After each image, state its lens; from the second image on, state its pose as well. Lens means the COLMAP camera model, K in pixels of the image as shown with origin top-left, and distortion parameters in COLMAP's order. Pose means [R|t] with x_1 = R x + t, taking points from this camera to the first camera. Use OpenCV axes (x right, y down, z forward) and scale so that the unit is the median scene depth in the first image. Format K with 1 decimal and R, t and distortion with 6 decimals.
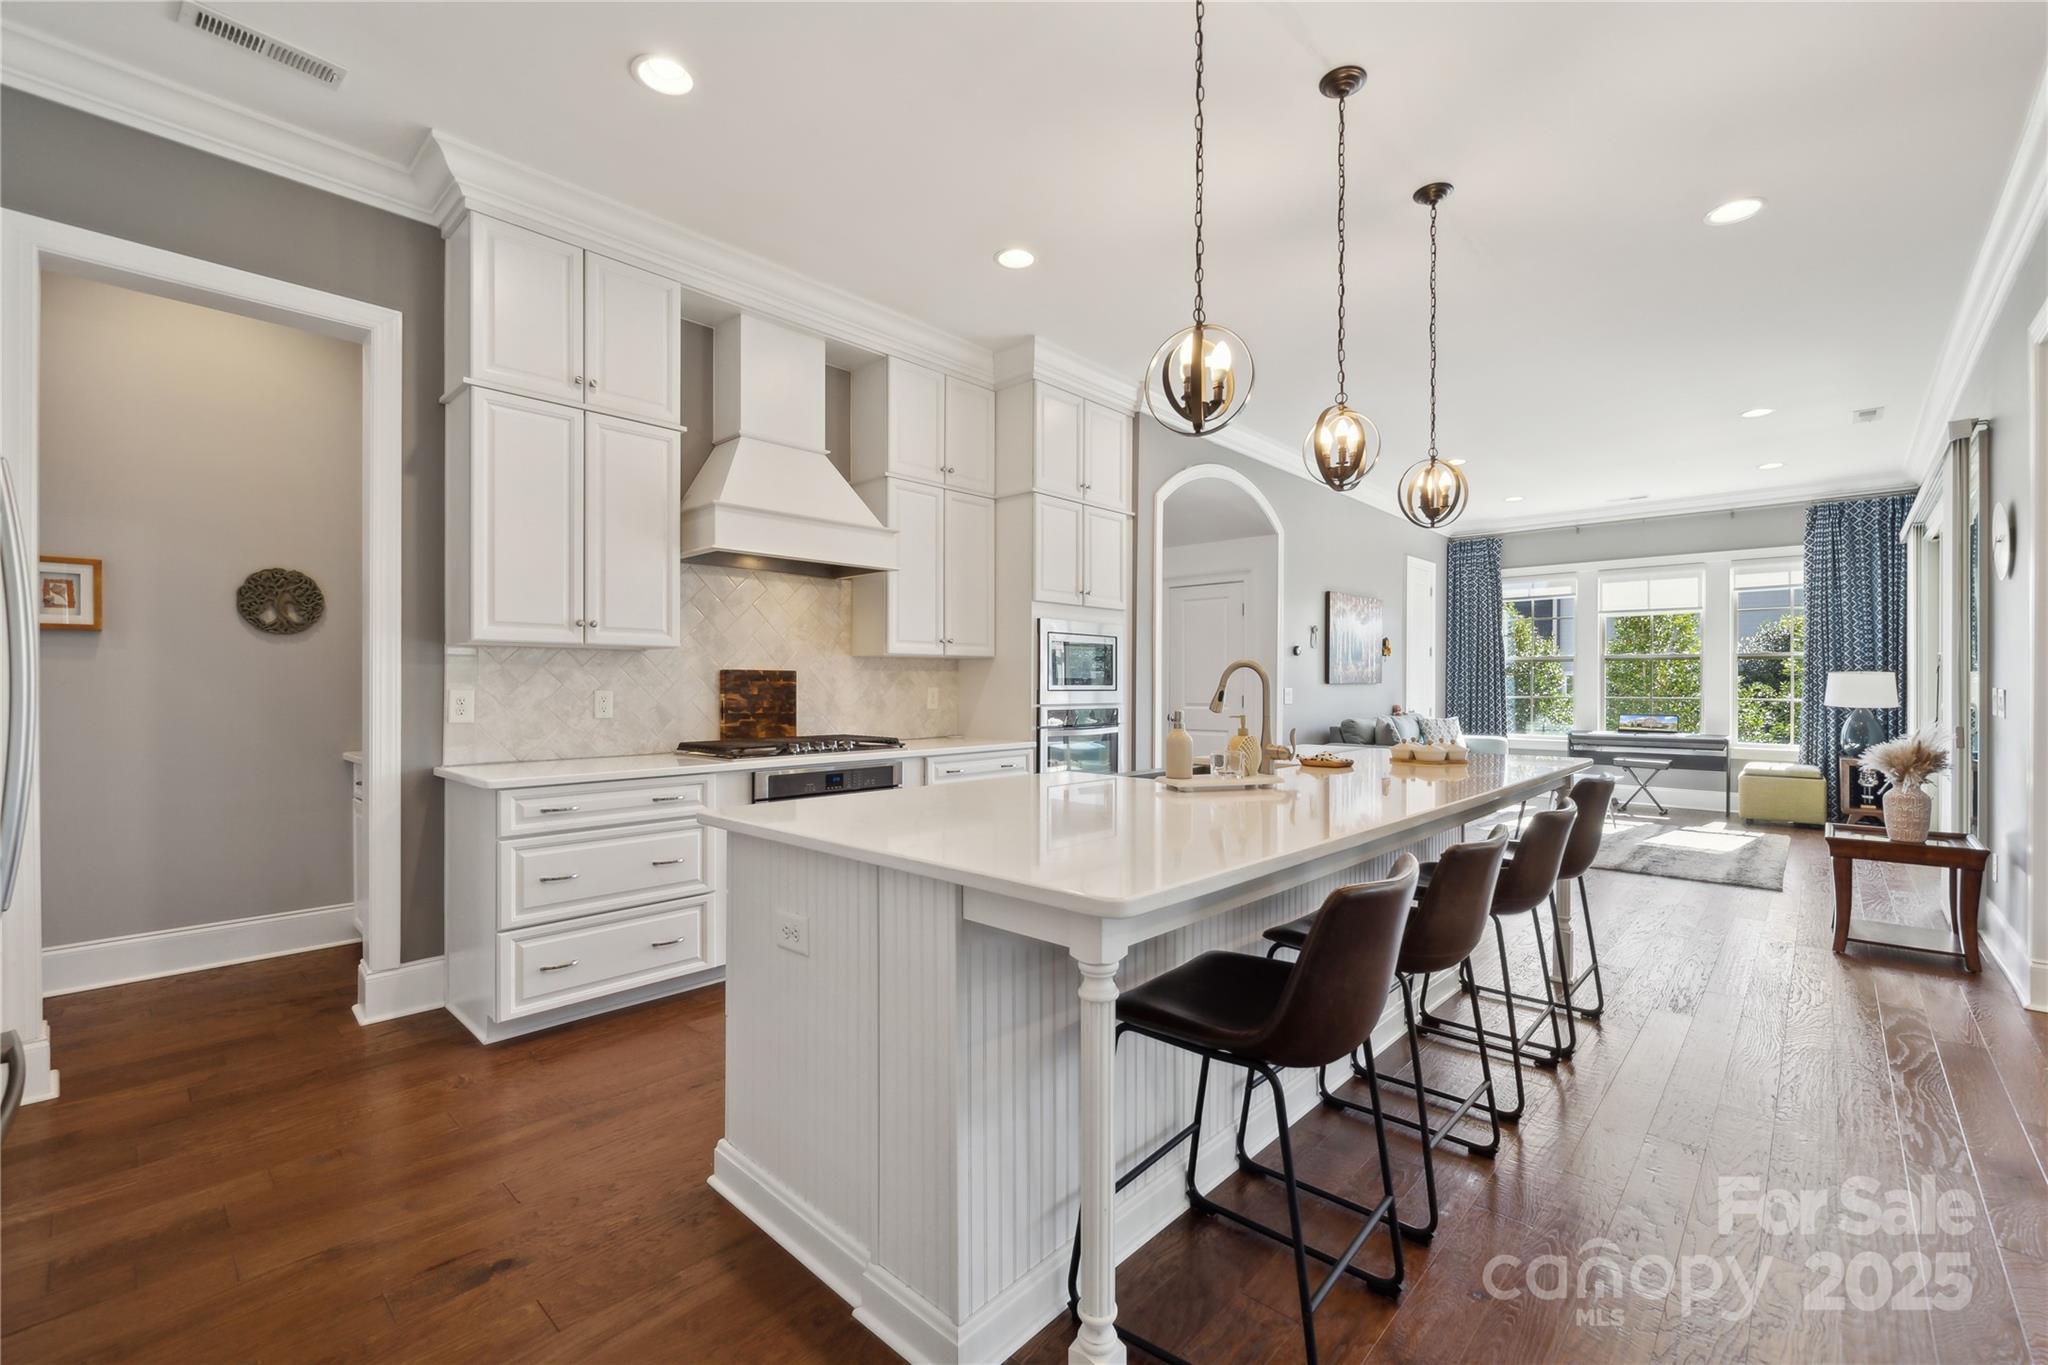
lens RADIAL K [[853.1, 0, 1033.4], [0, 853.1, 691.5], [0, 0, 1]] dist [-0.002029, -0.000419]
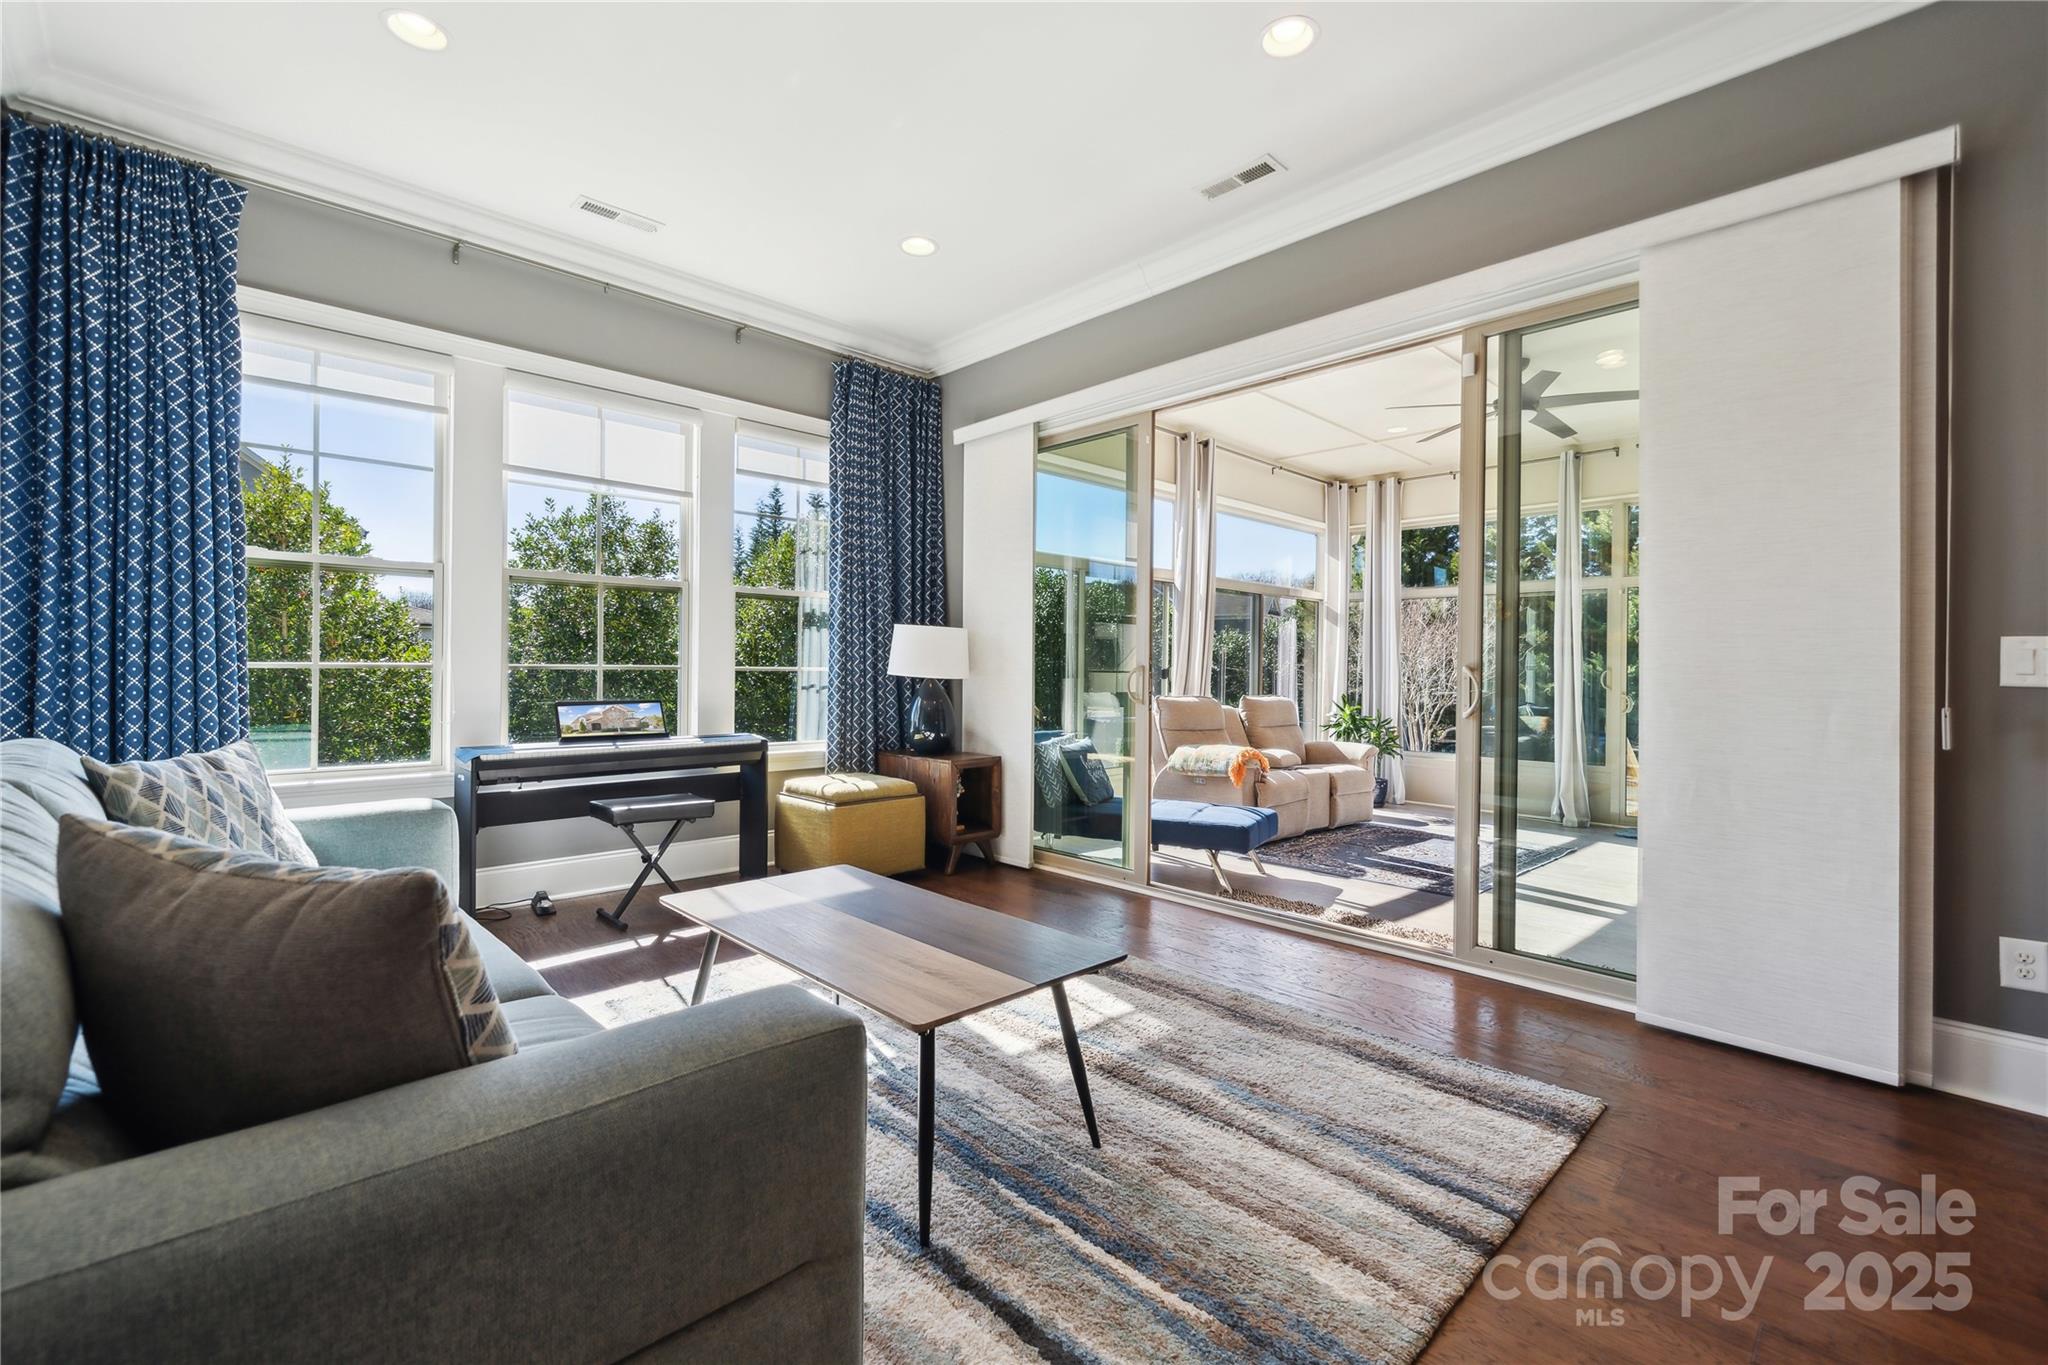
lens RADIAL K [[853.1, 0, 1024.3], [0, 853.1, 670.1], [0, 0, 1]] dist [-0.002029, -0.000419]
pose [[0.042469, -0.000316, 0.999098, 0.412834], [0.006024, 0.999982, 0.000060, 0.017125], [-0.999080, 0.006016, 0.042470, 1.196624]]
